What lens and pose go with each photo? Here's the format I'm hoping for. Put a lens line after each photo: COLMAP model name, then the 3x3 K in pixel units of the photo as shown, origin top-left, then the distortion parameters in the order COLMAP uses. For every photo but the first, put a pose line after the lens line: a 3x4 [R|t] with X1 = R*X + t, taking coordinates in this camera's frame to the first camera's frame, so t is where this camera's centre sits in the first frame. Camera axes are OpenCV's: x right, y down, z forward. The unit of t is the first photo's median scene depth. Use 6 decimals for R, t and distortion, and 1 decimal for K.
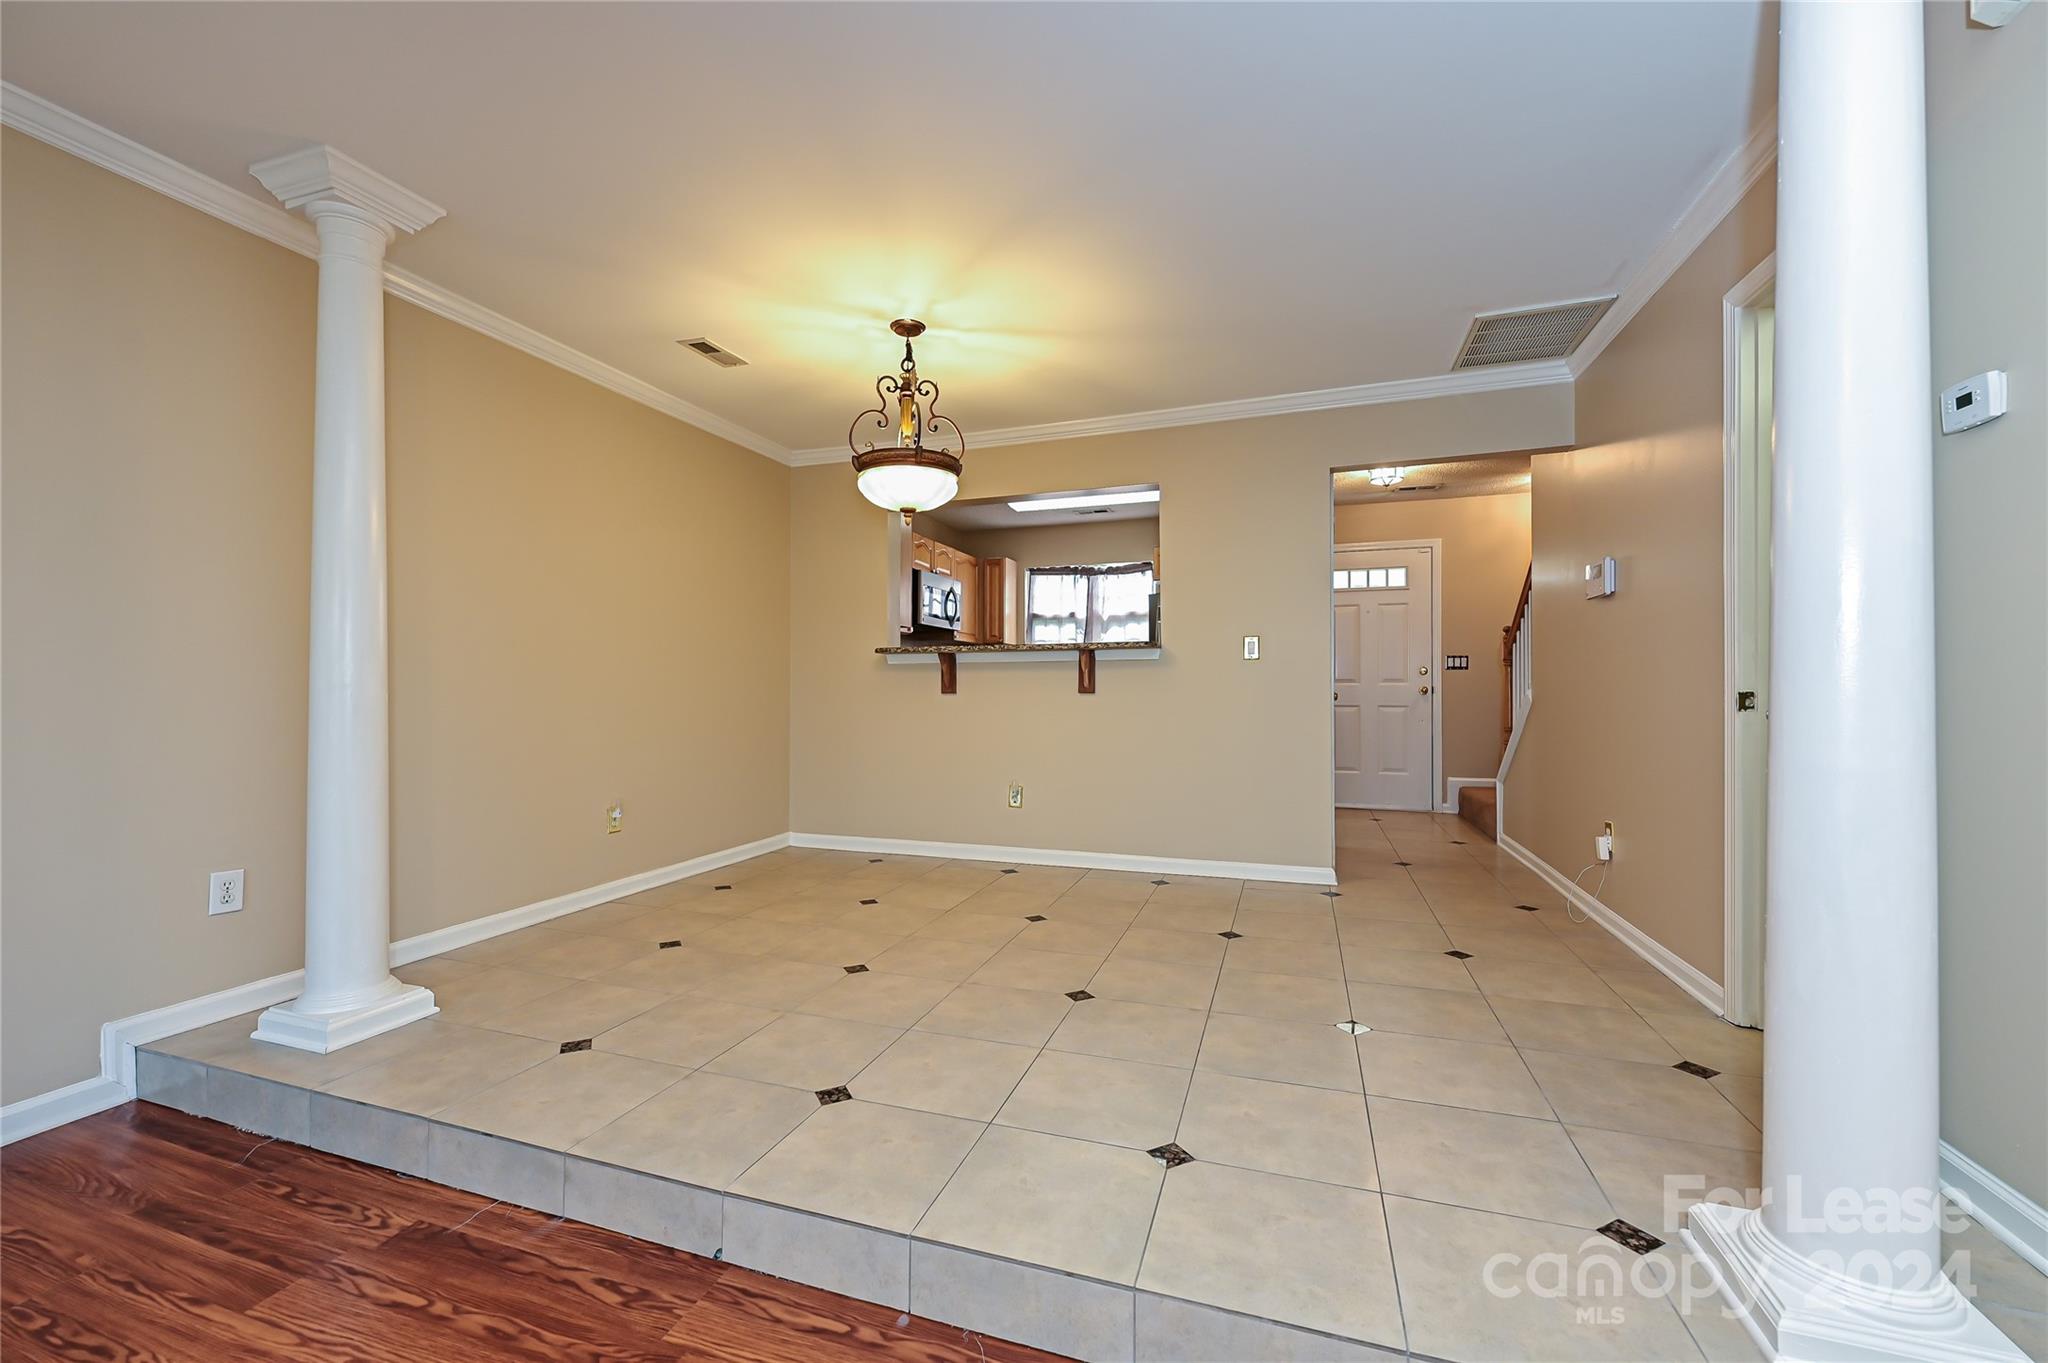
lens RADIAL K [[812.8, 0, 1014.8], [0, 812.8, 685.4], [0, 0, 1]] dist [-0.000313, -0.000083]
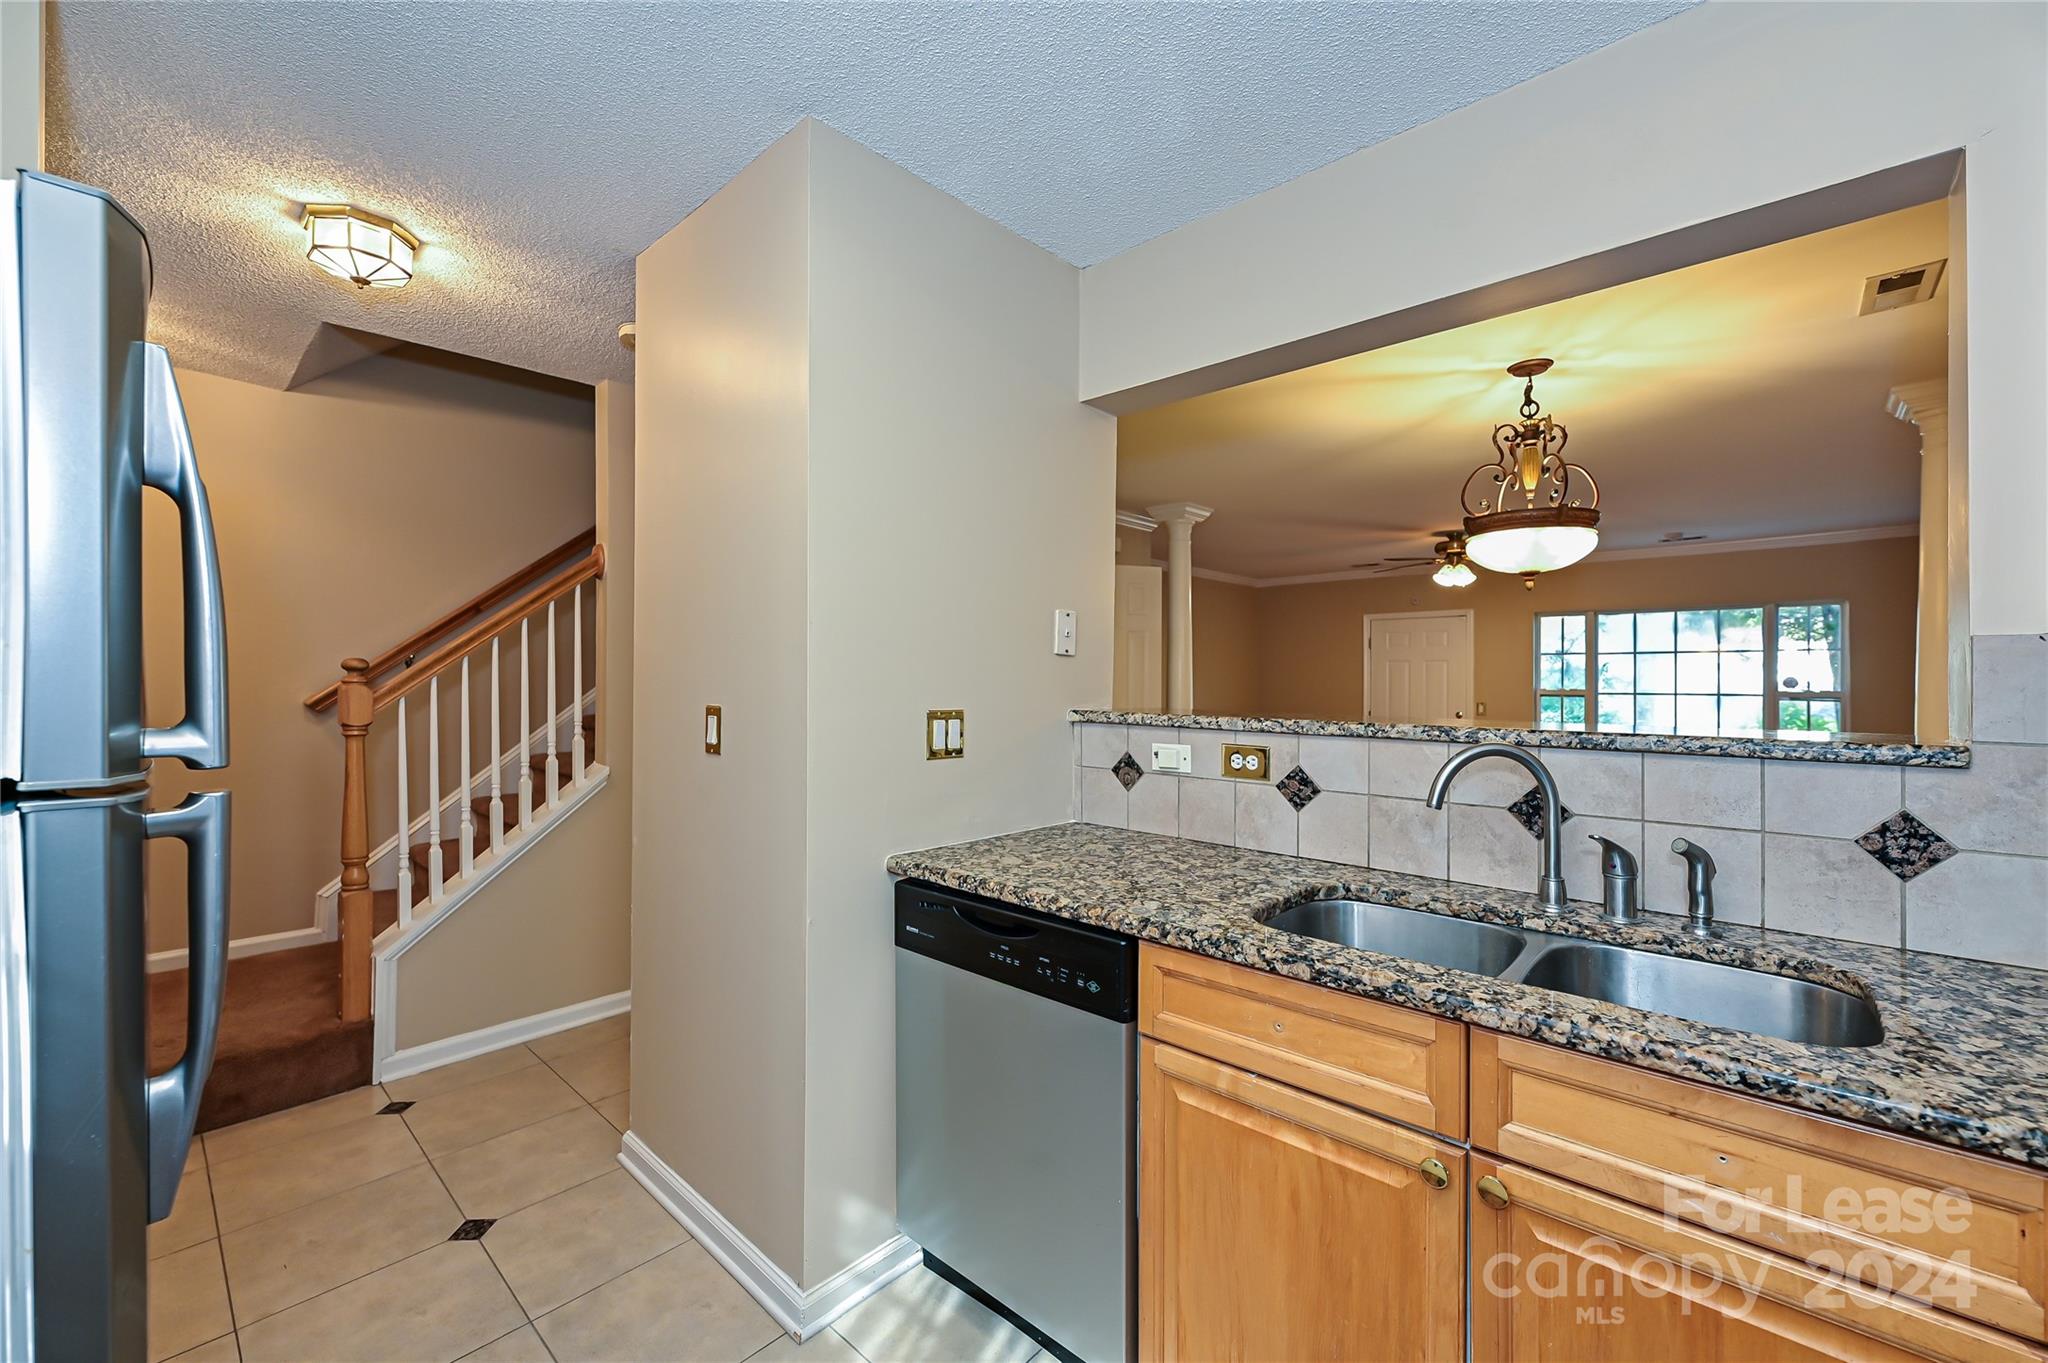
lens RADIAL K [[822.9, 0, 1021.9], [0, 822.9, 677.4], [0, 0, 1]] dist [-0.001039, -0.000151]
pose [[-0.917769, -0.000921, 0.397113, 0.014425], [-0.004457, 0.999958, -0.007980, -0.063022], [-0.397089, -0.009093, -0.917735, 1.410670]]
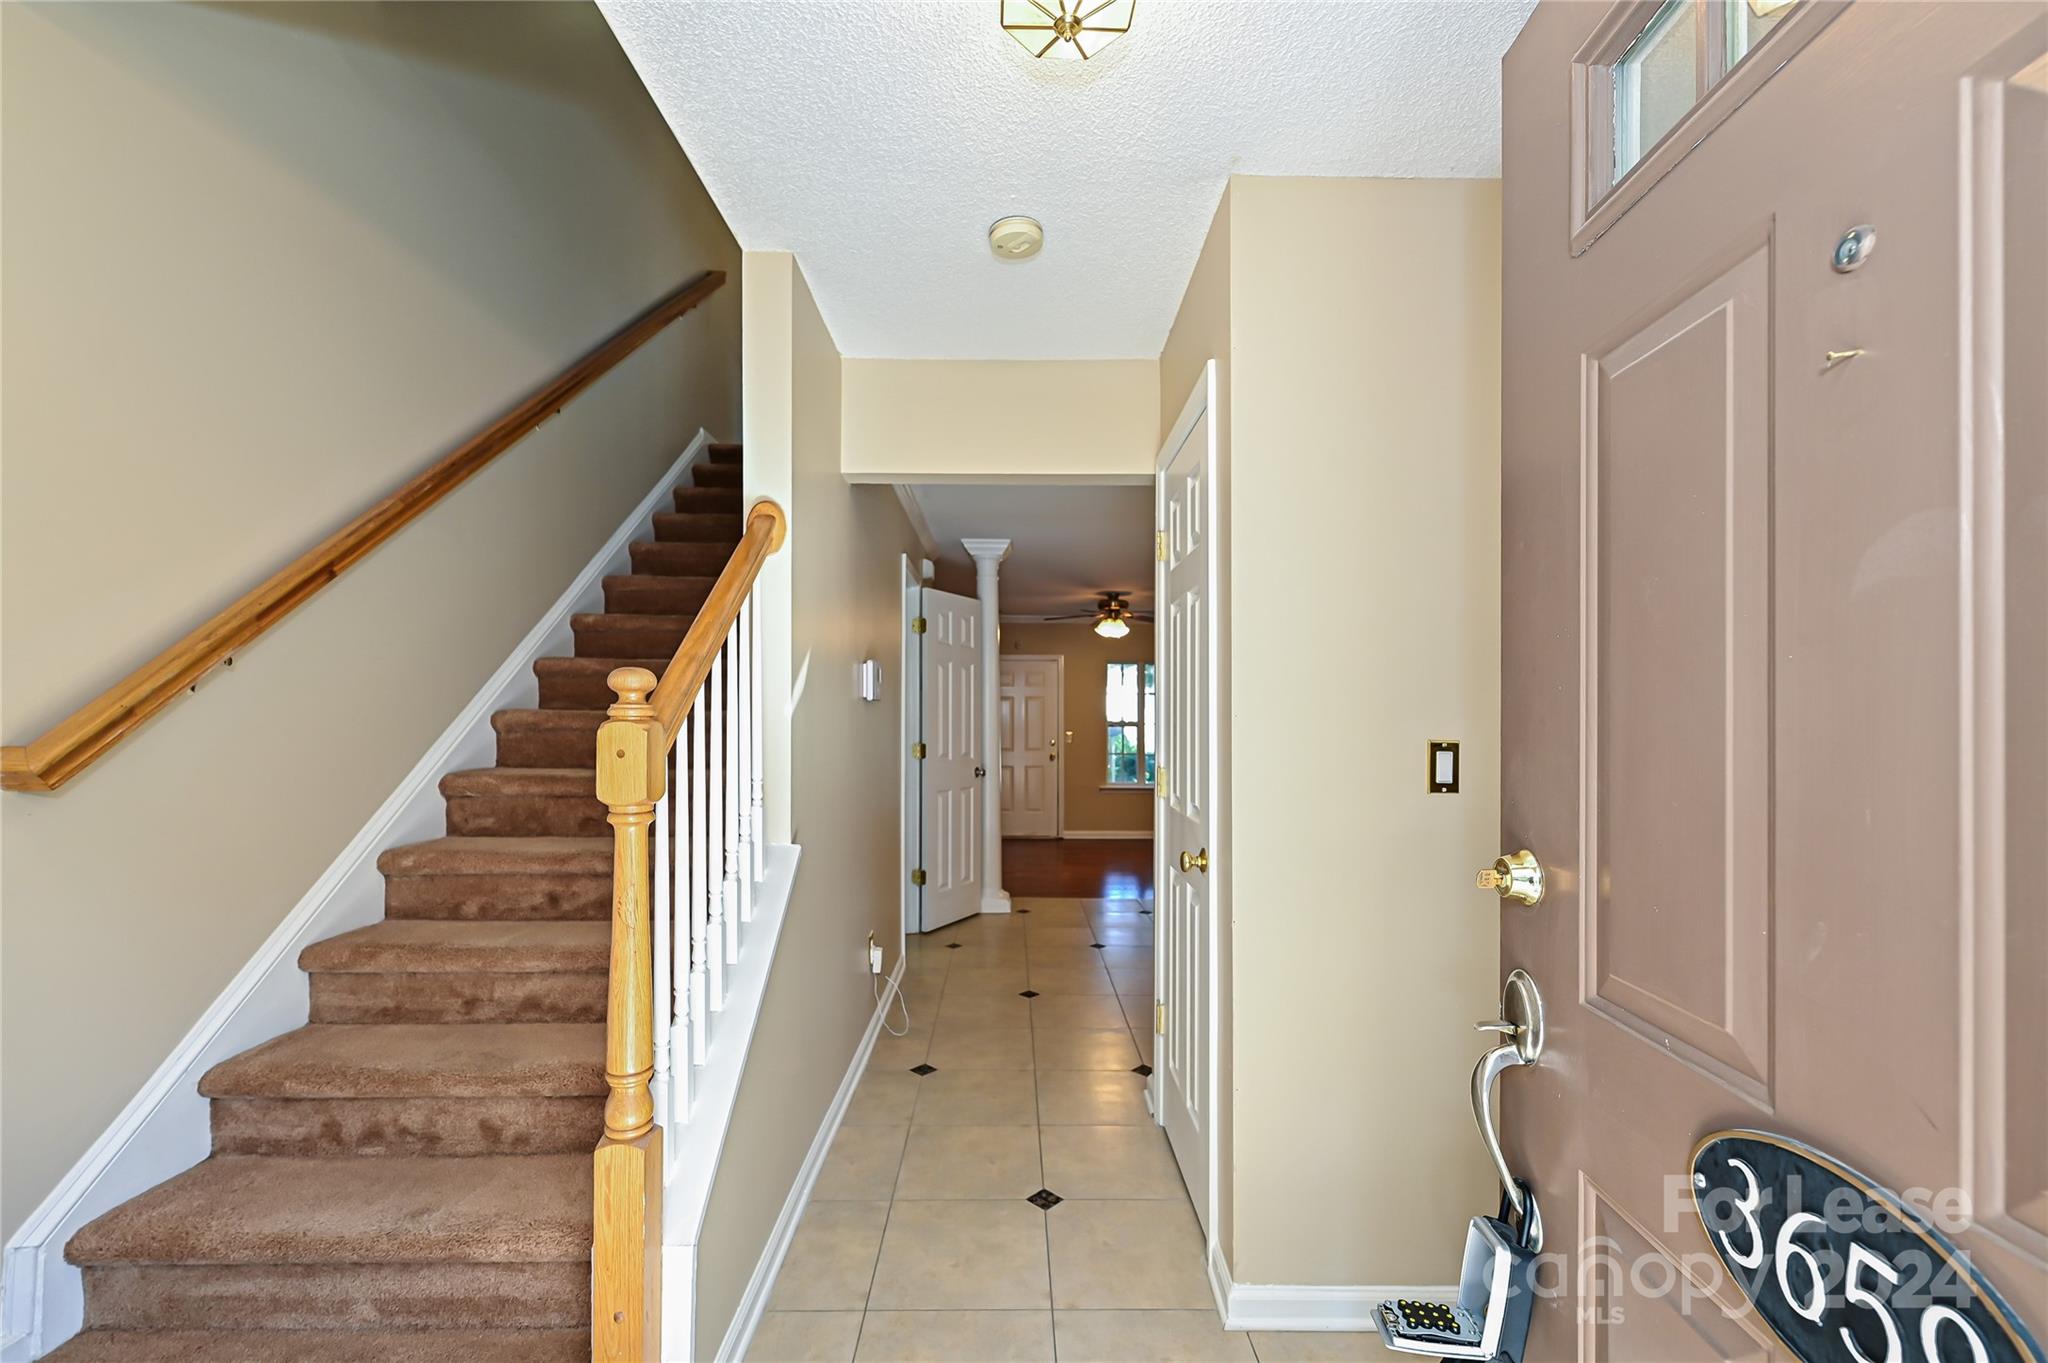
lens RADIAL K [[812.8, 0, 1014.8], [0, 812.8, 685.4], [0, 0, 1]] dist [-0.000313, -0.000083]
pose [[-0.942635, -0.016043, -0.333440, 0.617709], [-0.002358, 0.999140, -0.041405, -0.060938], [0.333818, -0.038243, -0.941862, 1.361465]]
